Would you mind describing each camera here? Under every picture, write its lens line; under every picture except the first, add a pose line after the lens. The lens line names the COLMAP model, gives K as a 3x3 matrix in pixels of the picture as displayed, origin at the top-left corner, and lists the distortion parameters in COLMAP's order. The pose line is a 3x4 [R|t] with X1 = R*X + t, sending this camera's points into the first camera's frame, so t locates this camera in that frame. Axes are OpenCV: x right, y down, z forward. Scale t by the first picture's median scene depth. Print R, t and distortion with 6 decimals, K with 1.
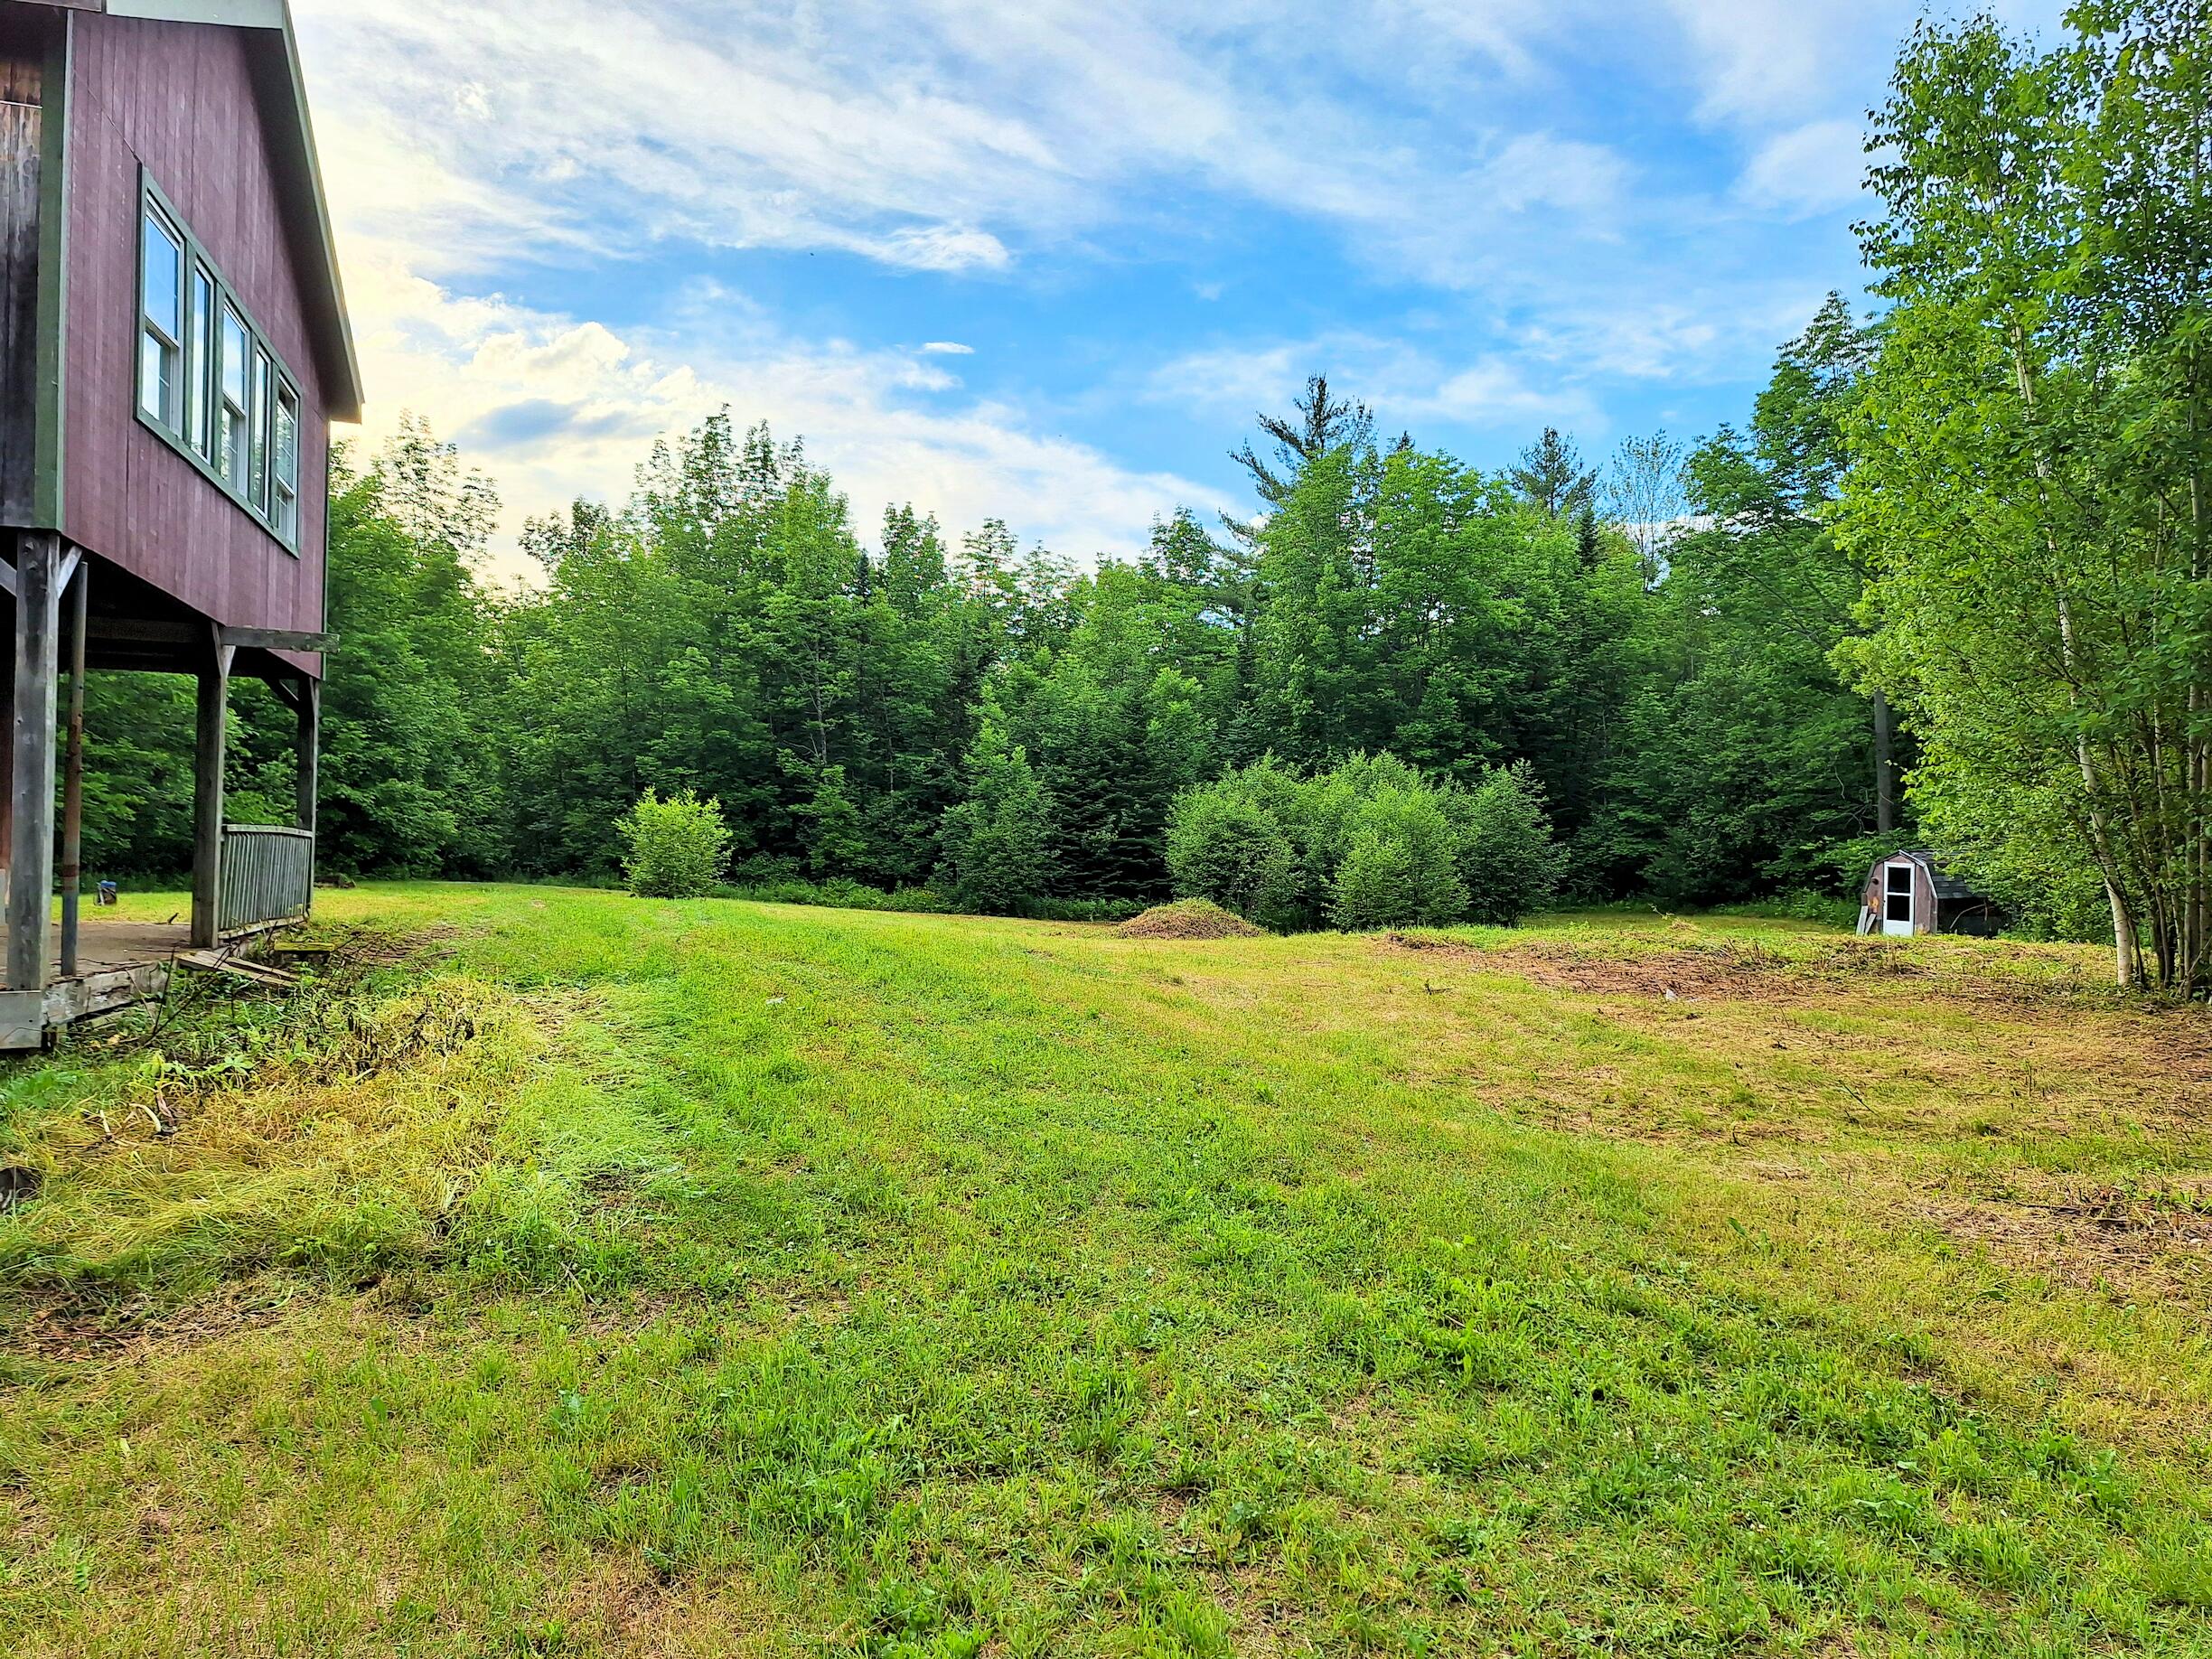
lens RADIAL K [[1516.7, 0, 1120.6], [0, 1516.7, 852.7], [0, 0, 1]] dist [0.049577, -0.030923]
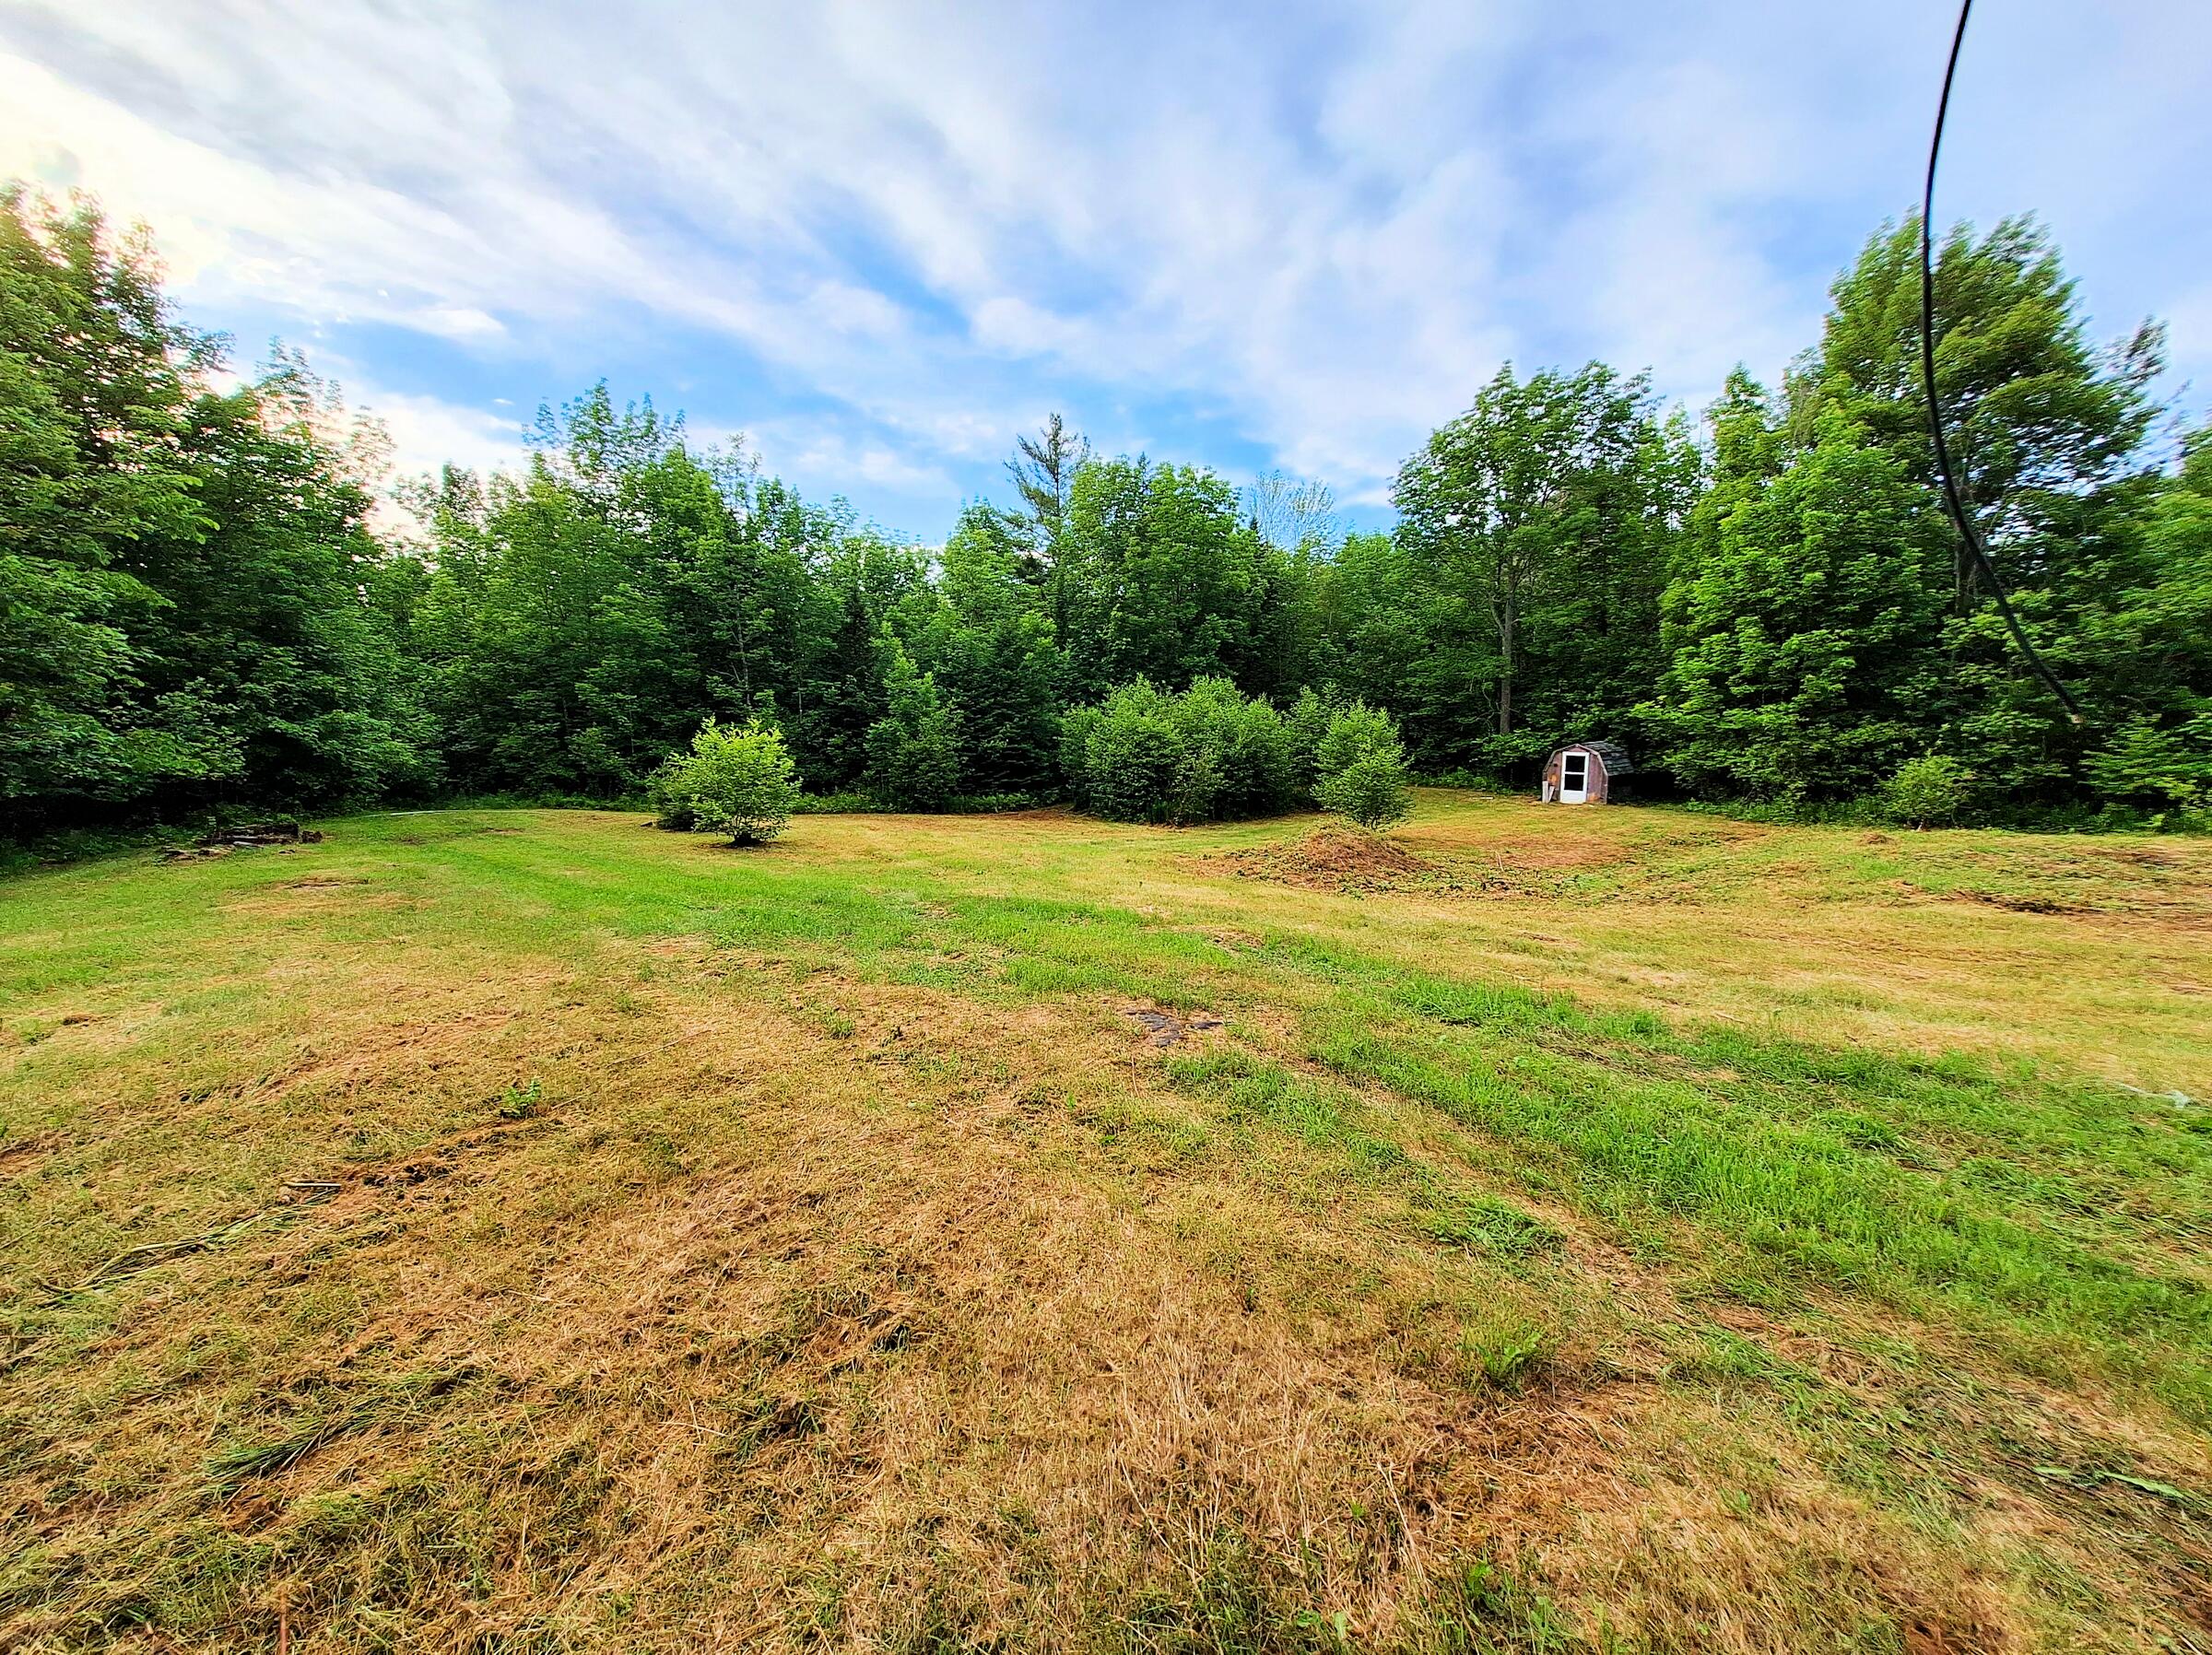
lens RADIAL K [[870.3, 0, 1105.8], [0, 870.3, 829.8], [0, 0, 1]] dist [0.000178, -0.000541]
pose [[0.945274, -0.058232, 0.321041, -0.171787], [0.023651, 0.993585, 0.110584, -0.019253], [-0.325421, -0.096939, 0.940587, 0.283875]]
